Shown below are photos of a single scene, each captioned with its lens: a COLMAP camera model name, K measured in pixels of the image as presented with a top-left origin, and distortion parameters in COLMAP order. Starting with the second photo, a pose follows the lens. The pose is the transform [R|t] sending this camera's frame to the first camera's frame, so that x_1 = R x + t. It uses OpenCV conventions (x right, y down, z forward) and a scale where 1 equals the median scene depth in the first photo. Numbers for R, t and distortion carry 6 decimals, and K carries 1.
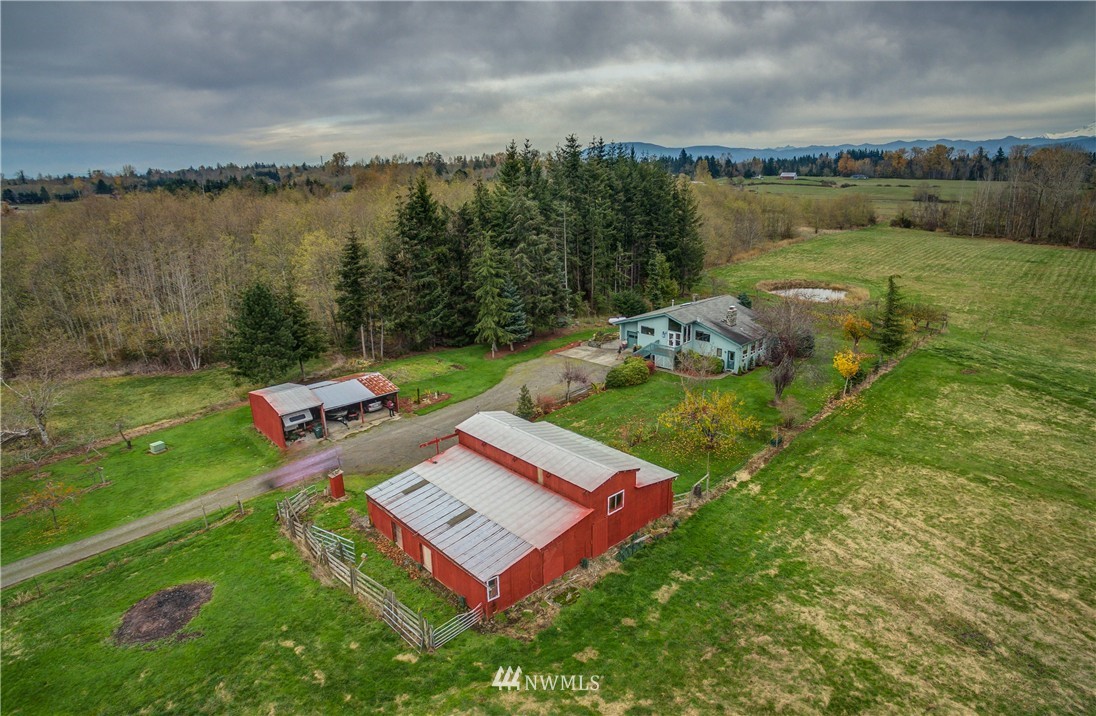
lens RADIAL K [[632.2, 0, 548.0], [0, 632.2, 358.0], [0, 0, 1]] dist [-0.119900, 0.079367]
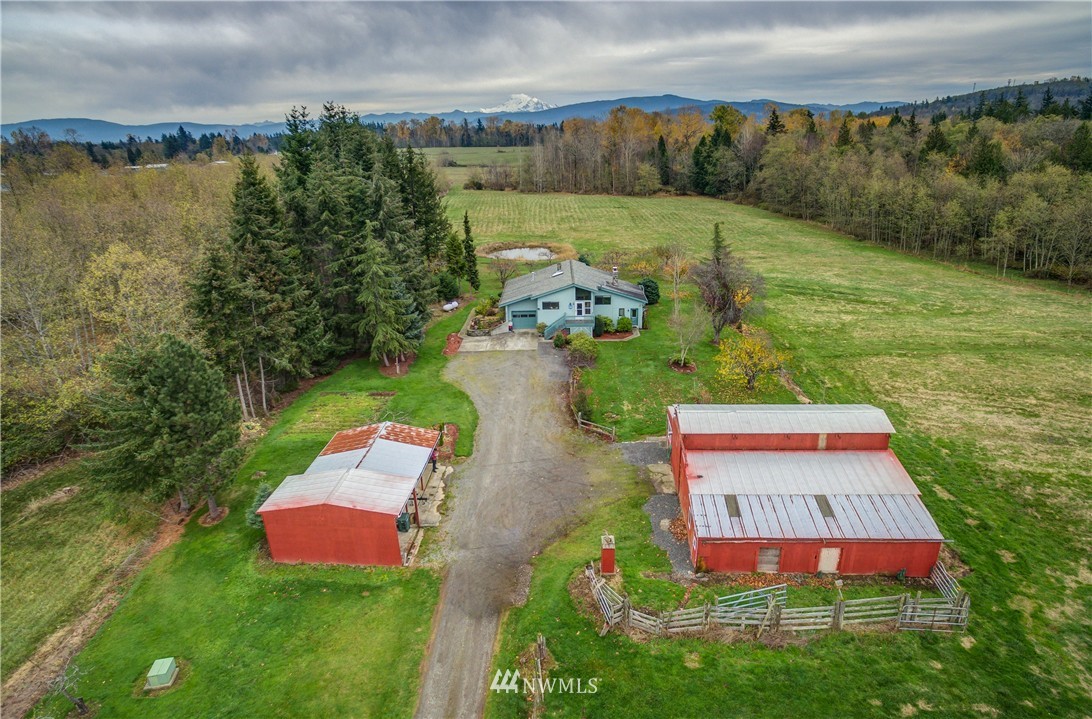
lens RADIAL K [[632.8, 0, 546.0], [0, 632.8, 359.5], [0, 0, 1]] dist [-0.106703, 0.074467]
pose [[0.724441, -0.232311, 0.649012, -0.497068], [0.207630, 0.971315, 0.115917, -0.076895], [-0.657324, 0.050779, 0.751895, 0.282231]]
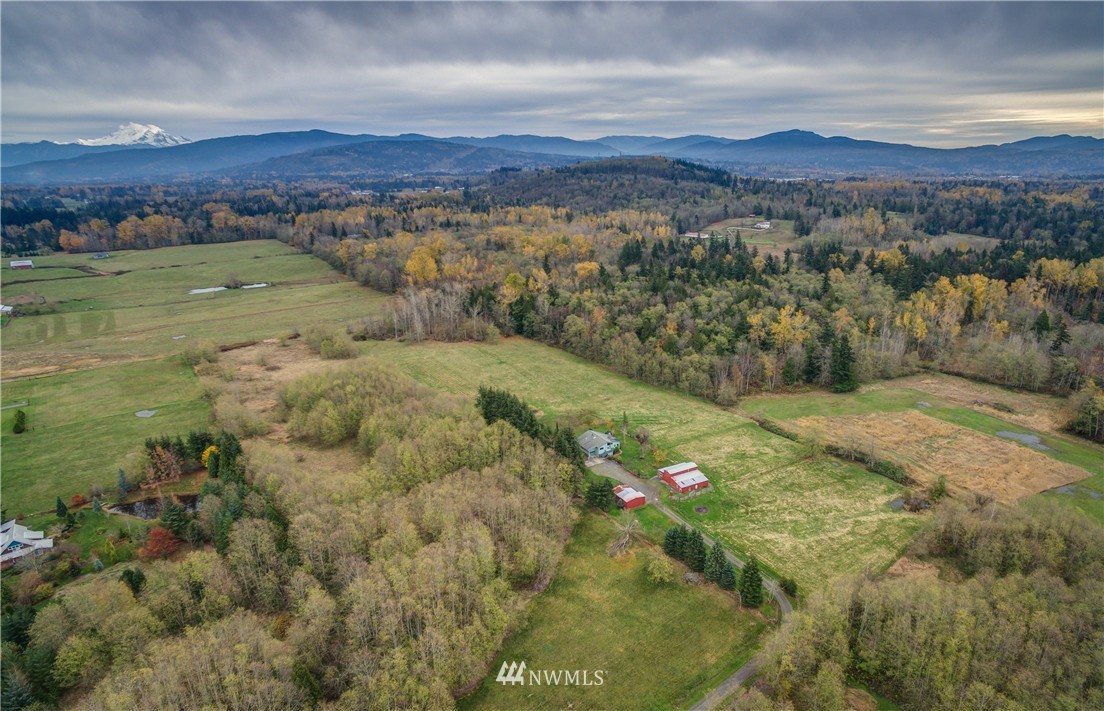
lens RADIAL K [[659.3, 0, 568.4], [0, 659.3, 355.7], [0, 0, 1]] dist [-0.126885, 0.088487]
pose [[0.254088, -0.273972, 0.927566, -3.188344], [0.283880, 0.937925, 0.199269, -1.328691], [-0.924582, 0.212686, 0.316091, -0.106379]]
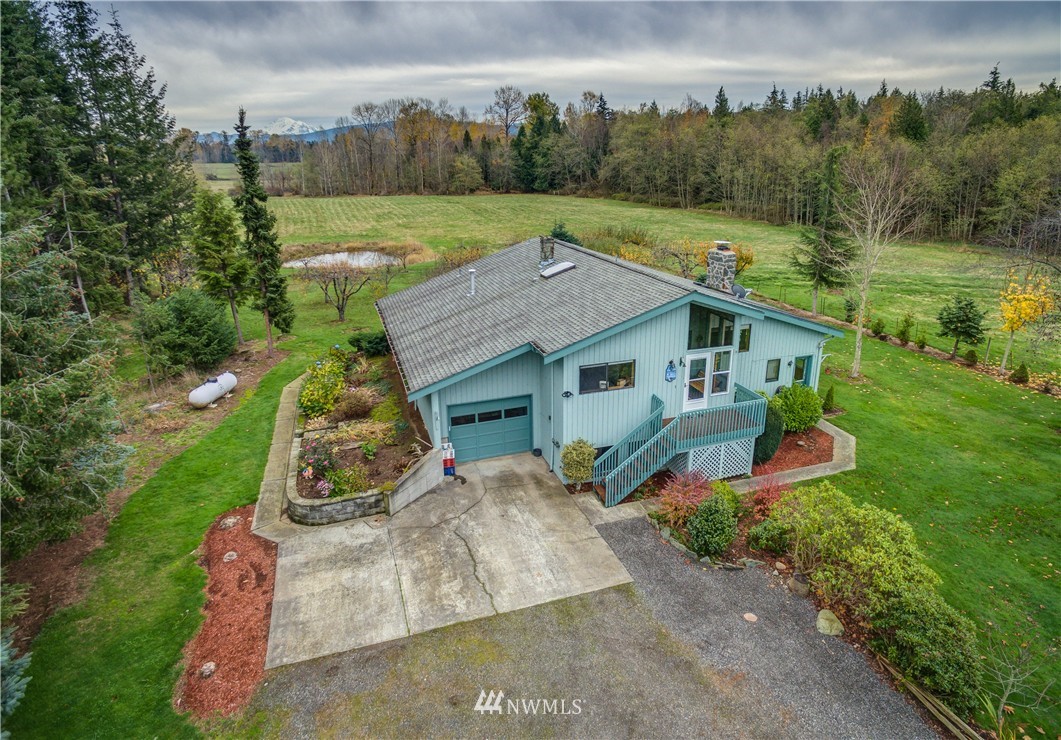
lens RADIAL K [[619.3, 0, 524.9], [0, 619.3, 353.2], [0, 0, 1]] dist [-0.073143, 0.000530]
pose [[0.471142, -0.261172, 0.842505, -0.073777], [0.258465, 0.954110, 0.151231, -0.101131], [-0.843339, 0.146506, 0.517025, 0.897925]]
